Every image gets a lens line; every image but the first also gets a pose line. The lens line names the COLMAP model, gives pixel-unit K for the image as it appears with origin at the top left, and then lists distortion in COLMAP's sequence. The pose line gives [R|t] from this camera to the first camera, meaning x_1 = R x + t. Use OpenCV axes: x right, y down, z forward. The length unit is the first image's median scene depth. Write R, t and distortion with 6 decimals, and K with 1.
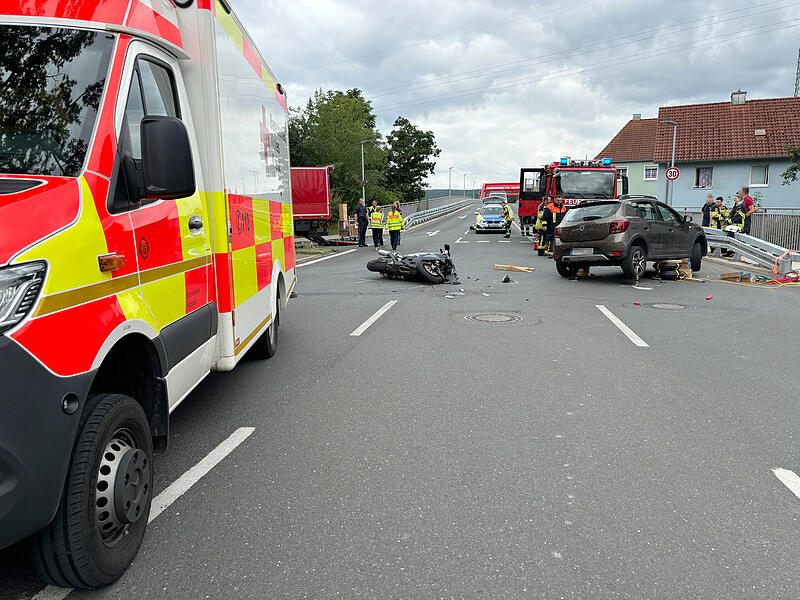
lens RADIAL K [[605.5, 0, 400.0], [0, 605.5, 300.0], [0, 0, 1]] dist [0.039947, -0.047474]
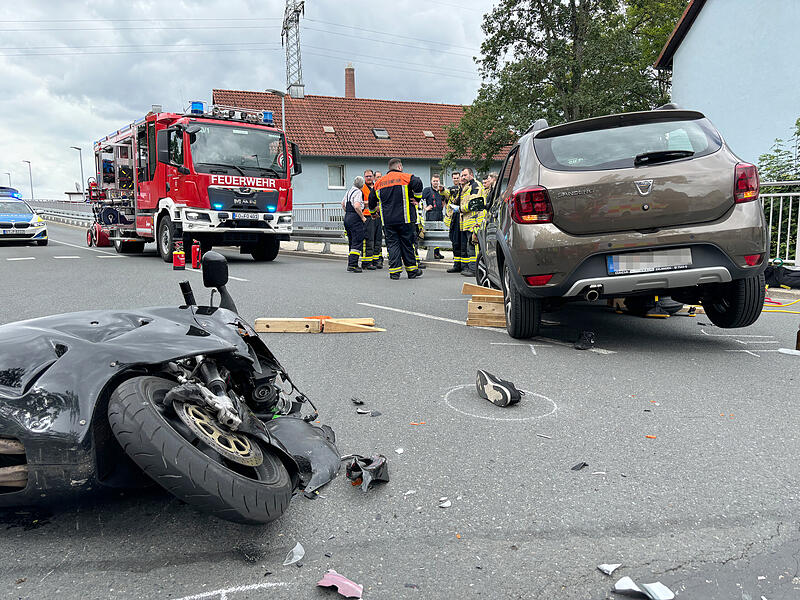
lens RADIAL K [[605.5, 0, 400.0], [0, 605.5, 300.0], [0, 0, 1]] dist [0.039947, -0.047474]
pose [[0.696156, -0.090742, 0.712132, -0.011225], [0.108524, 0.993881, 0.020553, -0.046028], [-0.709640, 0.062975, 0.701744, 0.499590]]
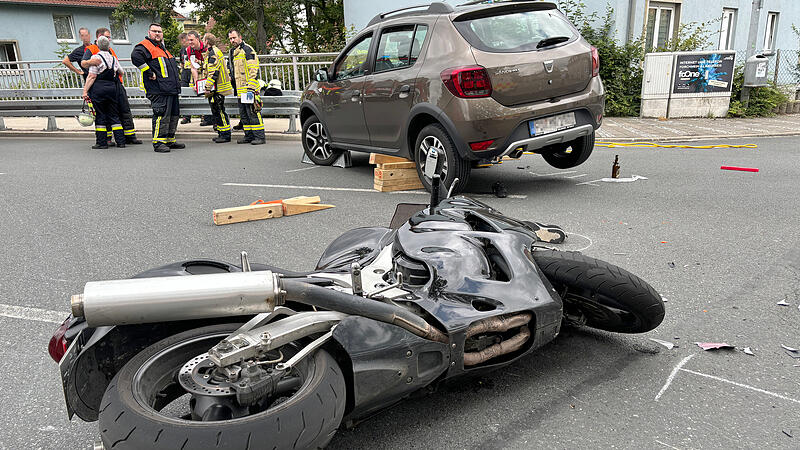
lens RADIAL K [[636.1, 0, 400.0], [0, 636.1, 225.0], [0, 0, 1]] dist [0.049940, -0.000057]
pose [[0.156816, -0.231914, 0.960013, -0.084905], [0.167838, 0.964158, 0.205500, -0.068796], [-0.973262, 0.128901, 0.190120, 0.589414]]
